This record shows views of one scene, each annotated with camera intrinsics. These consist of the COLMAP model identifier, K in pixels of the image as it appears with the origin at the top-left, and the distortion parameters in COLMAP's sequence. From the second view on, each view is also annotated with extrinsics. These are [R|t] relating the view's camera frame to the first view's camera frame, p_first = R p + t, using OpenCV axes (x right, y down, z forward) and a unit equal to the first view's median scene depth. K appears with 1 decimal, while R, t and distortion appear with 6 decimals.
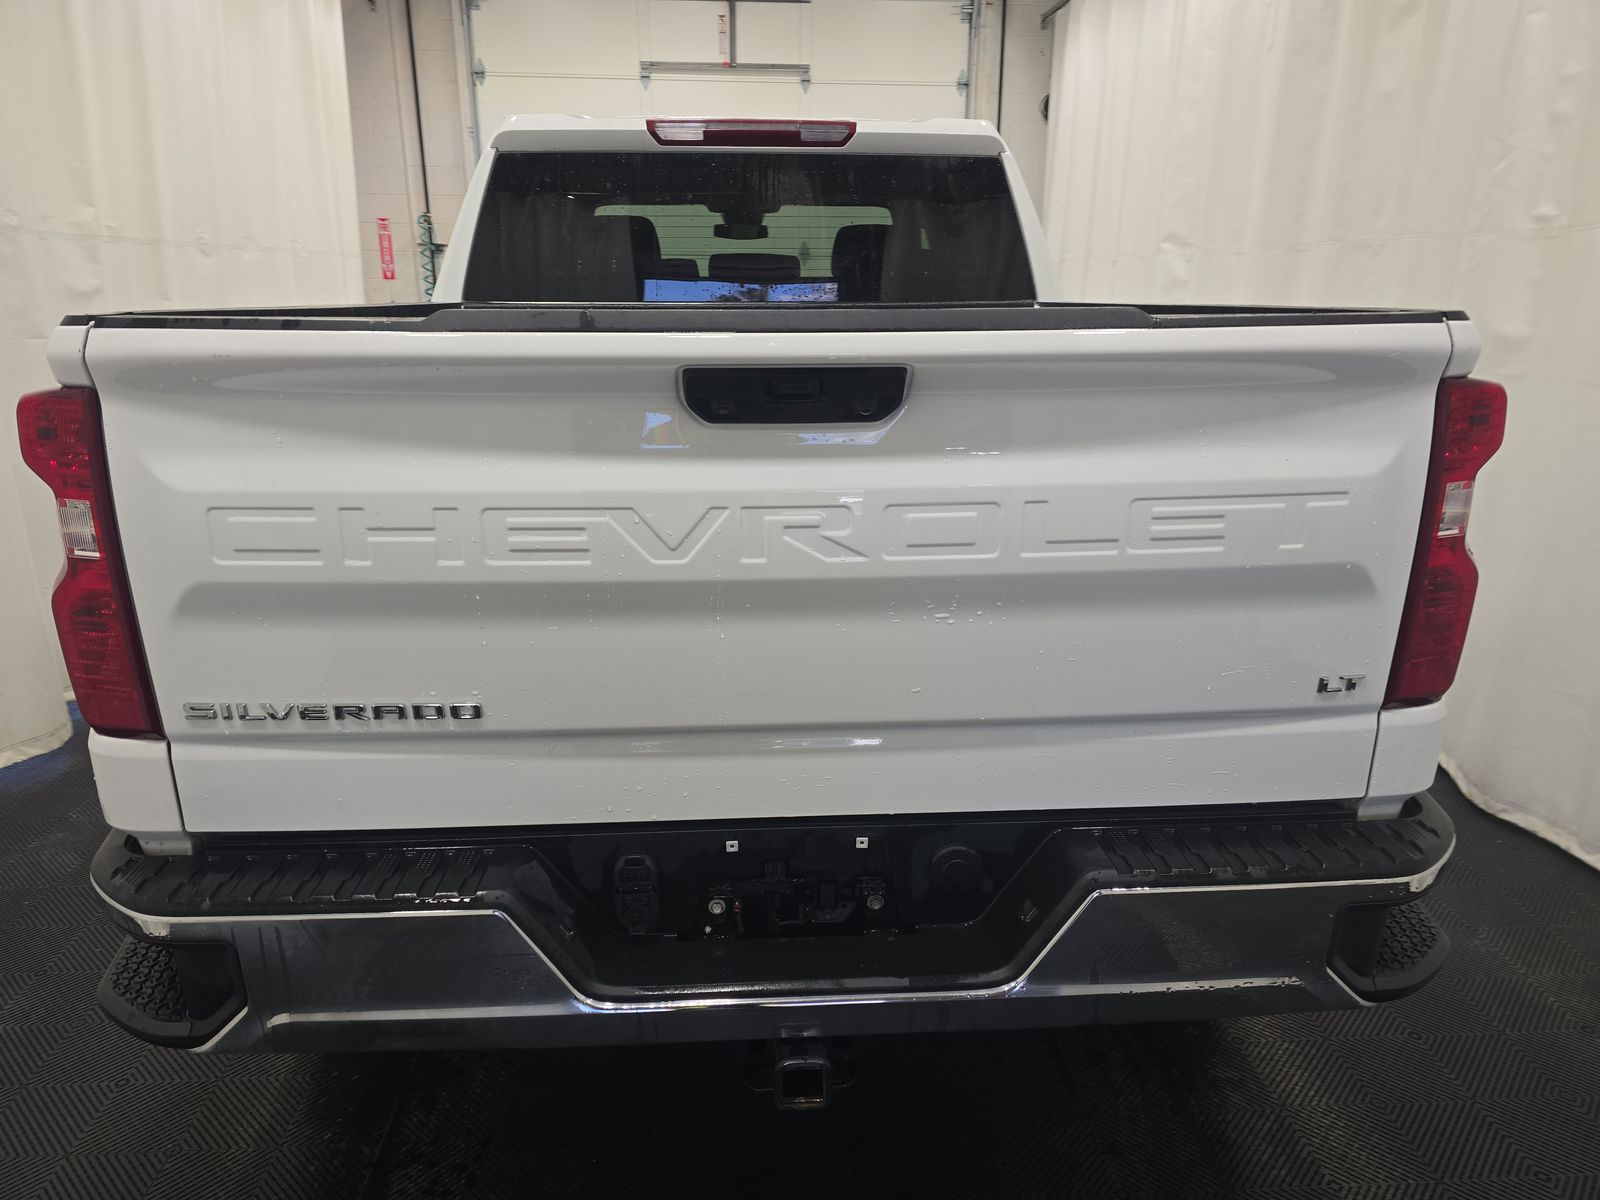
lens RADIAL K [[1074.6, 0, 805.5], [0, 1074.6, 596.4], [0, 0, 1]] dist [0.050596, -0.037449]
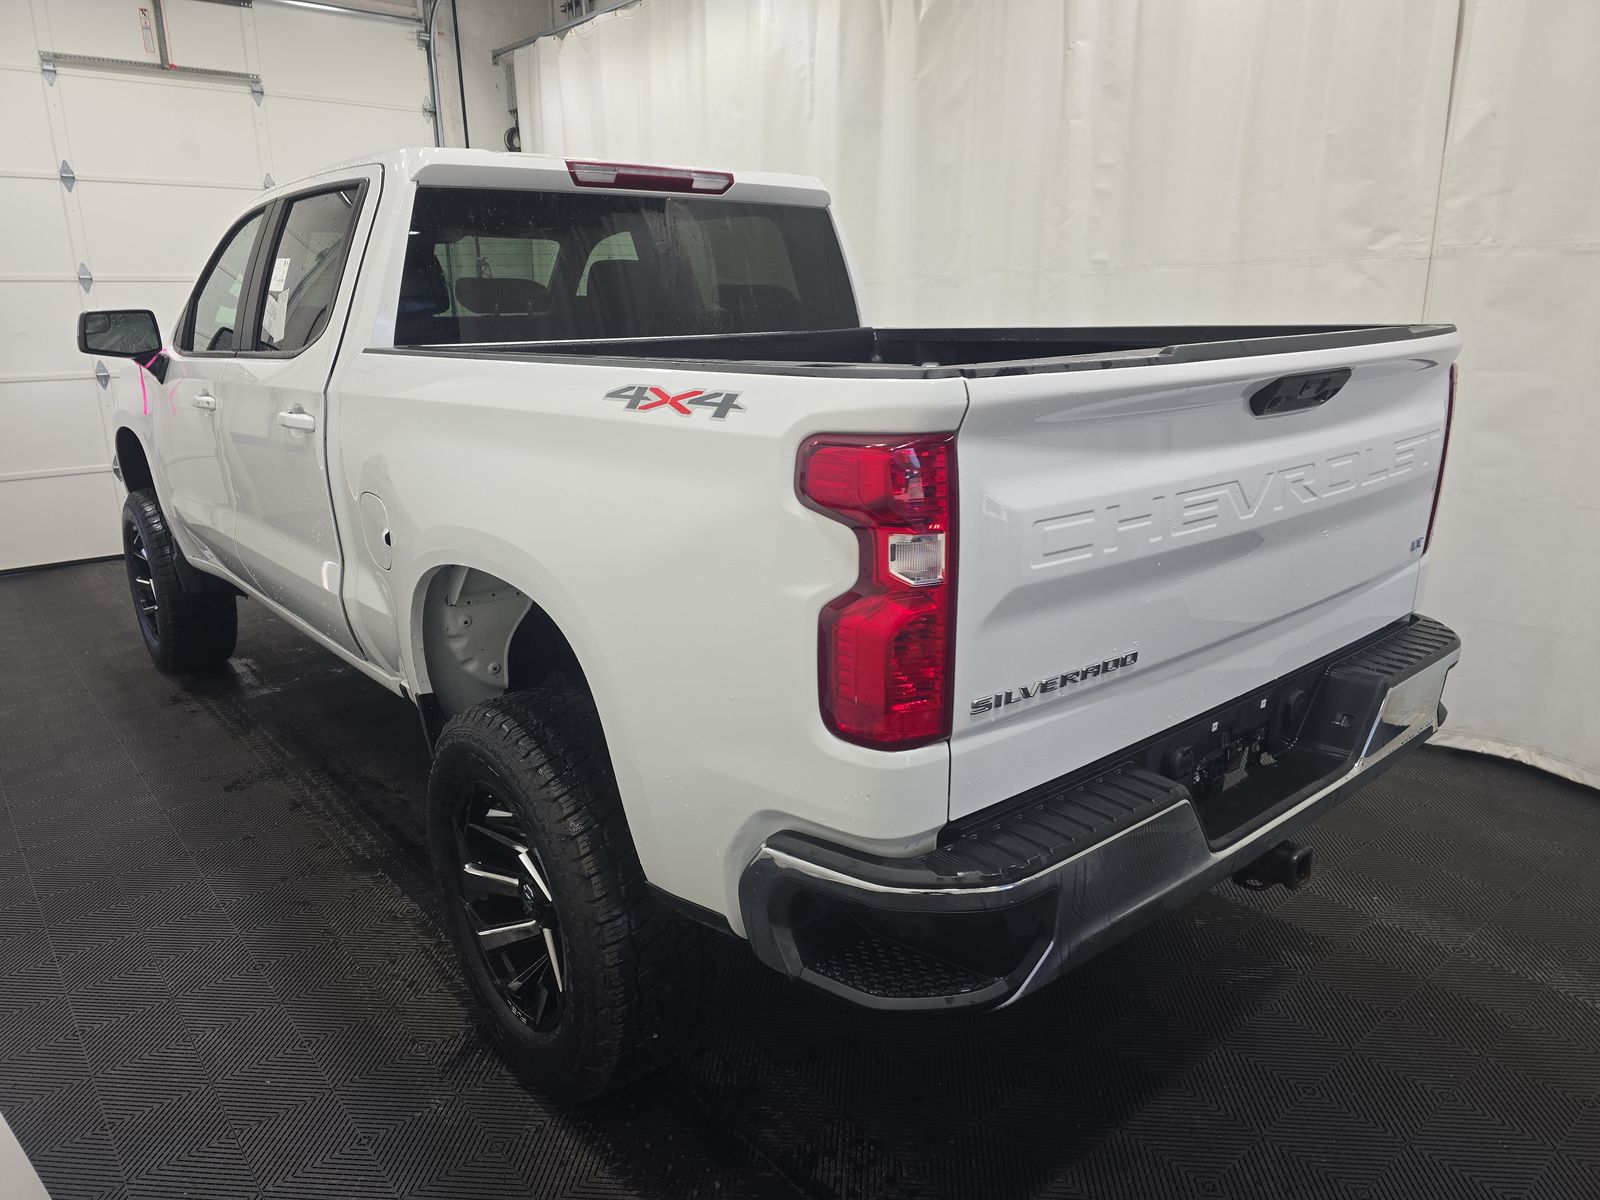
lens RADIAL K [[1074.6, 0, 796.5], [0, 1074.6, 605.9], [0, 0, 1]] dist [0.050596, -0.037449]
pose [[0.810941, -0.174267, 0.558574, -0.587021], [0.181059, 0.982502, 0.043664, -0.034546], [-0.556409, 0.065726, 0.828305, 0.064977]]
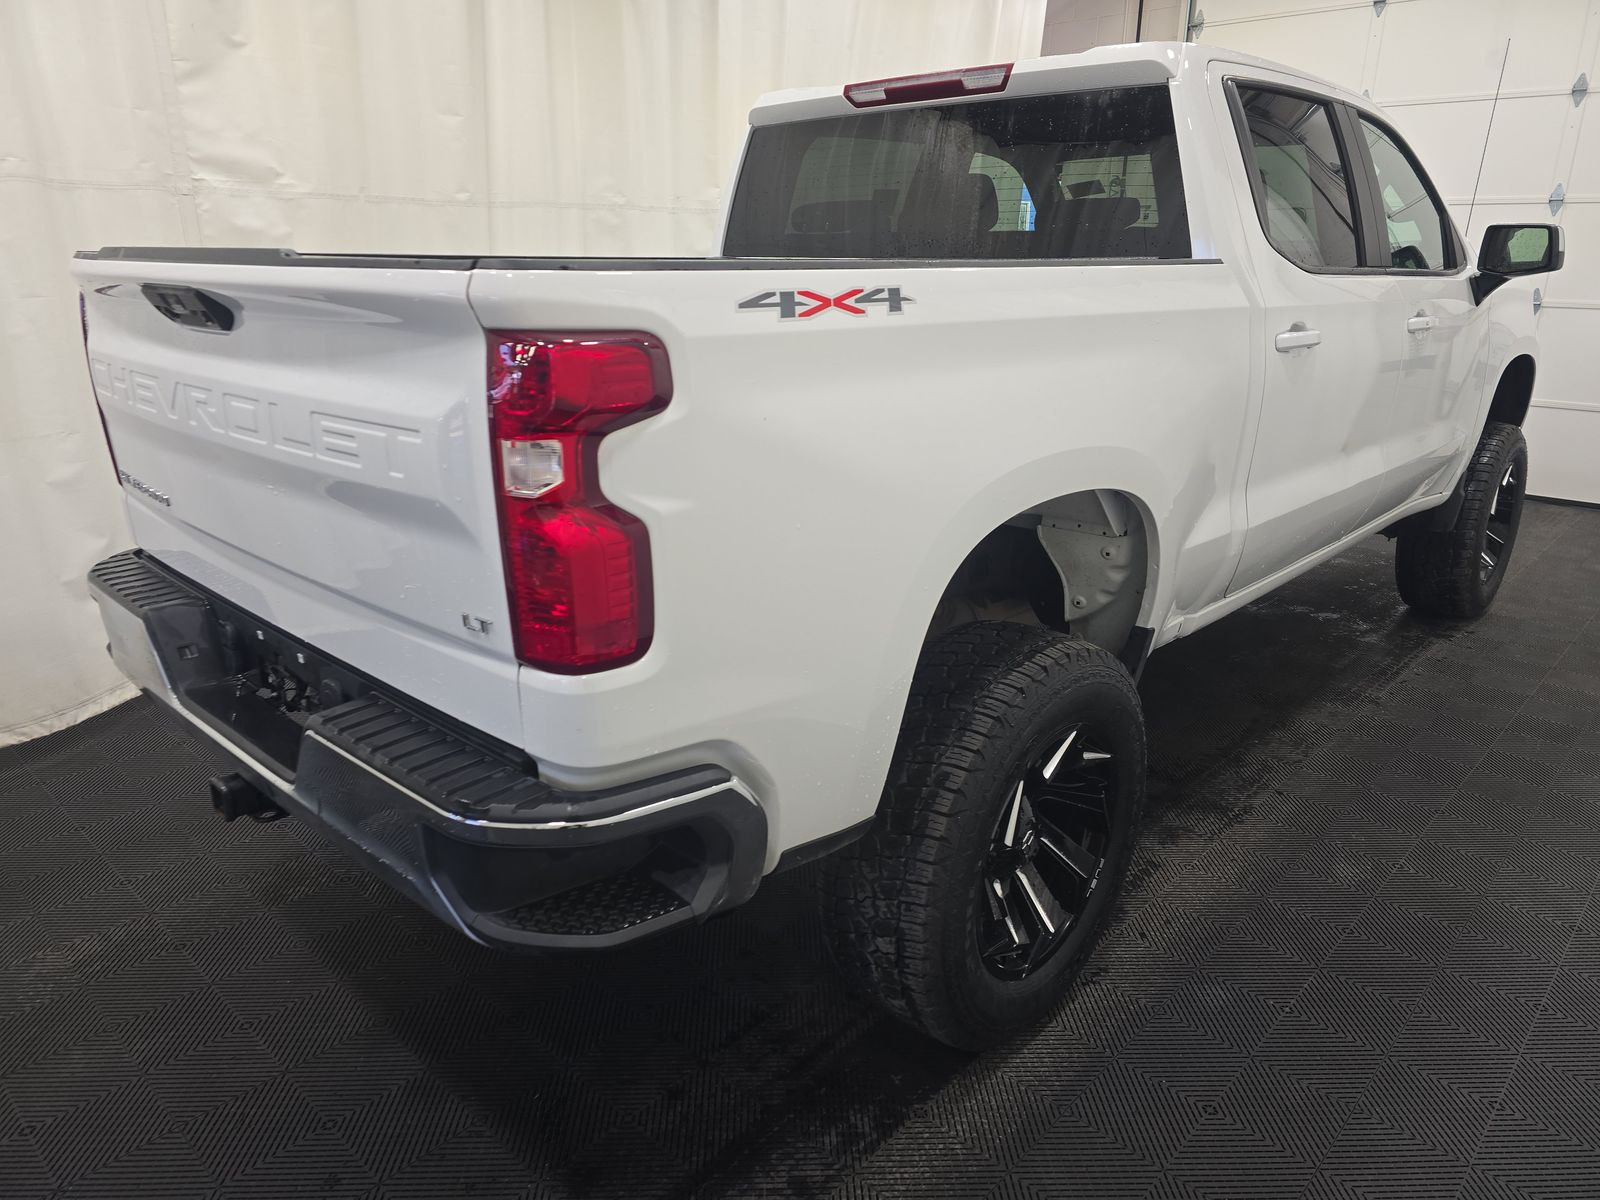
lens RADIAL K [[1074.6, 0, 786.6], [0, 1074.6, 606.2], [0, 0, 1]] dist [0.050596, -0.037449]
pose [[0.674778, 0.233504, -0.700108, 0.662891], [-0.205647, 0.970546, 0.125496, -0.059155], [0.708791, 0.059293, 0.702922, 0.224952]]
